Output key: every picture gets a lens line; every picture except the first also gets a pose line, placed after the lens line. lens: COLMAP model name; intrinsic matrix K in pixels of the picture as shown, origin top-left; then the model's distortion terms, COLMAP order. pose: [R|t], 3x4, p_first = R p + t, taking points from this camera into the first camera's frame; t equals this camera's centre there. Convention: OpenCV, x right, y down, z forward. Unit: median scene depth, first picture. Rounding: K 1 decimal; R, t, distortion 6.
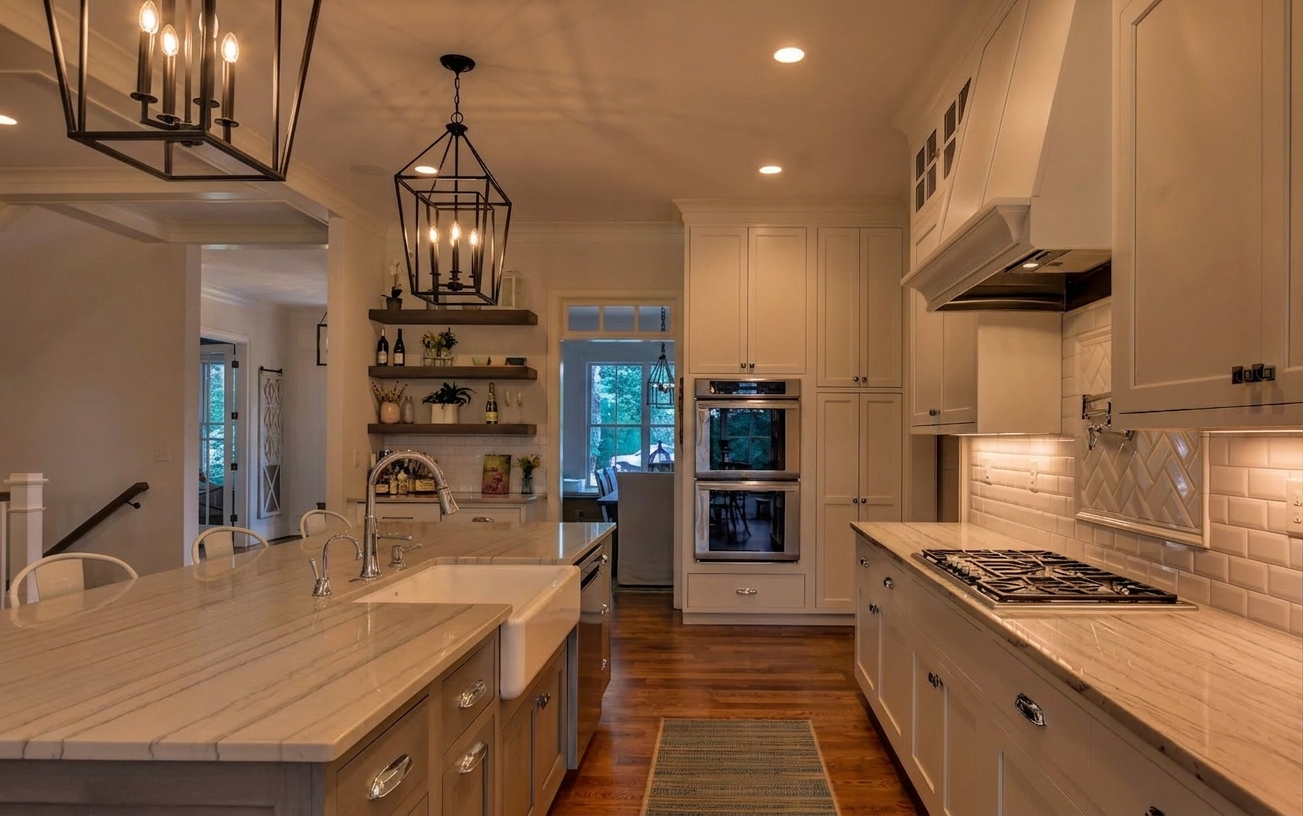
lens RADIAL K [[765.5, 0, 671.0], [0, 765.5, 388.8], [0, 0, 1]] dist [-0.035615, 0.040425]
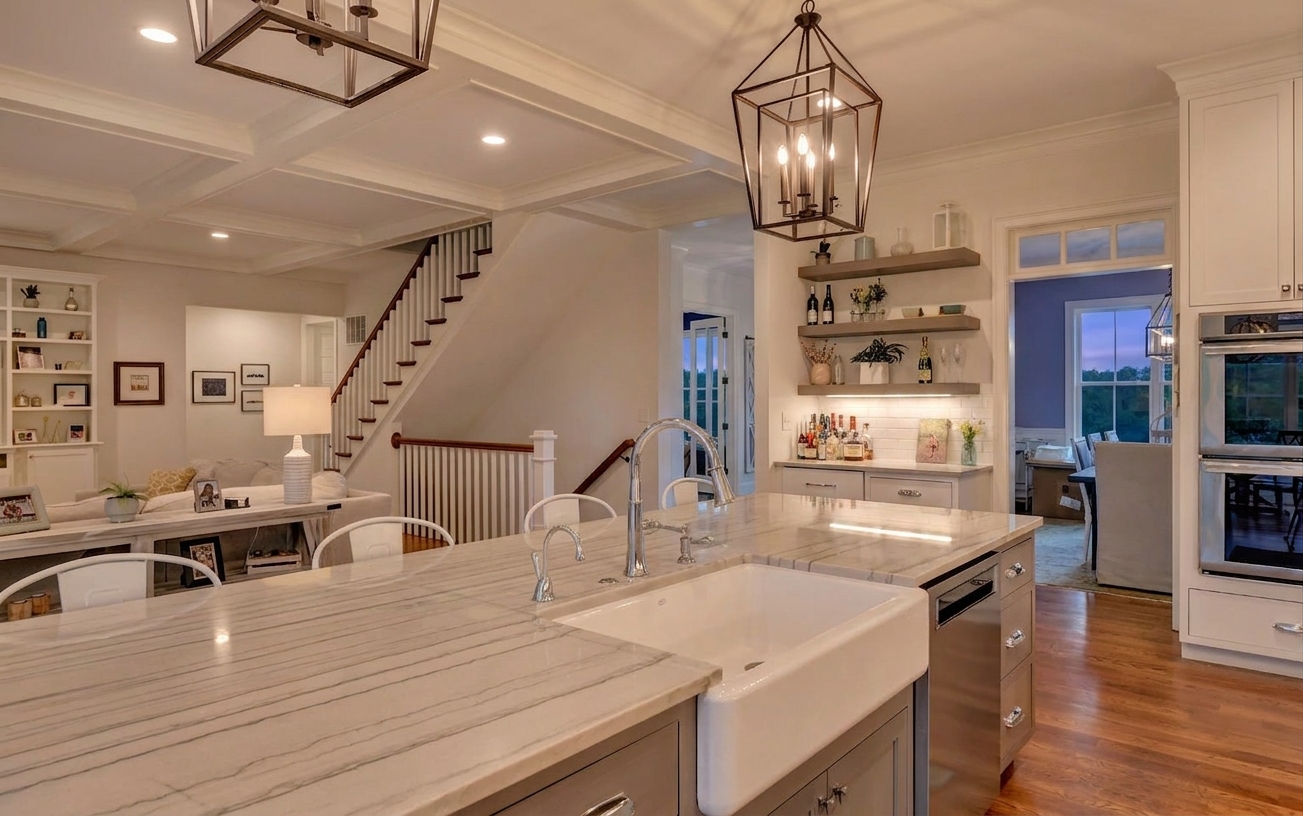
lens RADIAL K [[765.5, 0, 671.0], [0, 765.5, 388.8], [0, 0, 1]] dist [-0.035615, 0.040425]
pose [[0.816581, -0.012879, -0.577088, 0.031050], [0.042007, 0.998426, 0.037159, 0.007159], [0.575701, -0.054585, 0.815836, 0.118332]]
